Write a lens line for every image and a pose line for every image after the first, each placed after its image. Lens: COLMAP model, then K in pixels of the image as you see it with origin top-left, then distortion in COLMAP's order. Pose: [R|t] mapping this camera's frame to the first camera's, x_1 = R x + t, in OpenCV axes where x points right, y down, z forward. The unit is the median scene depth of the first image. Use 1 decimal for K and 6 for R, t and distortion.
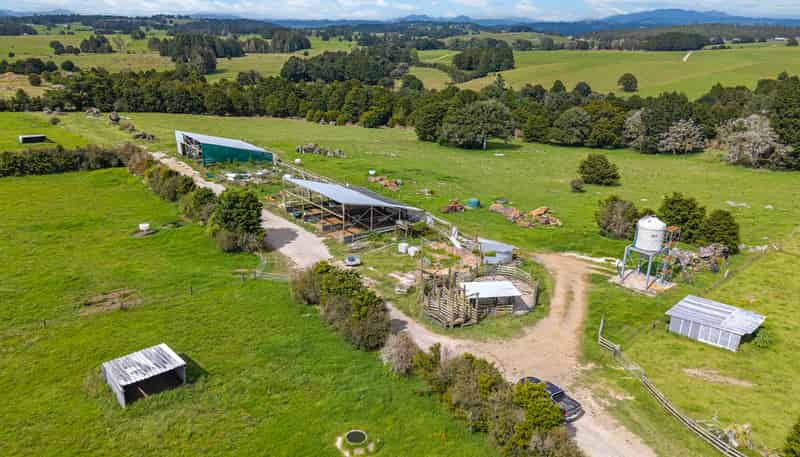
lens RADIAL K [[542.8, 0, 400.0], [0, 542.8, 228.5], [0, 0, 1]] dist [0.039351, -0.037094]
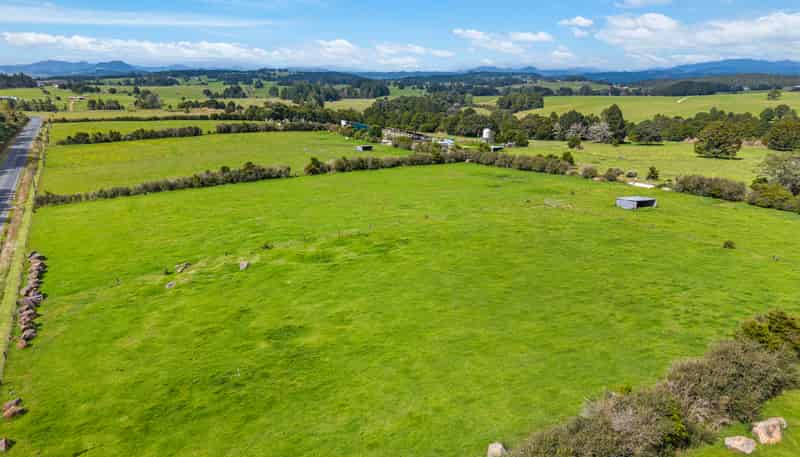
lens RADIAL K [[542.8, 0, 400.0], [0, 542.8, 228.5], [0, 0, 1]] dist [0.039351, -0.037094]
pose [[0.991517, 0.031276, -0.126162, 0.029359], [-0.041658, 0.995883, -0.080507, 0.080325], [0.123124, 0.085080, 0.988737, -0.221029]]
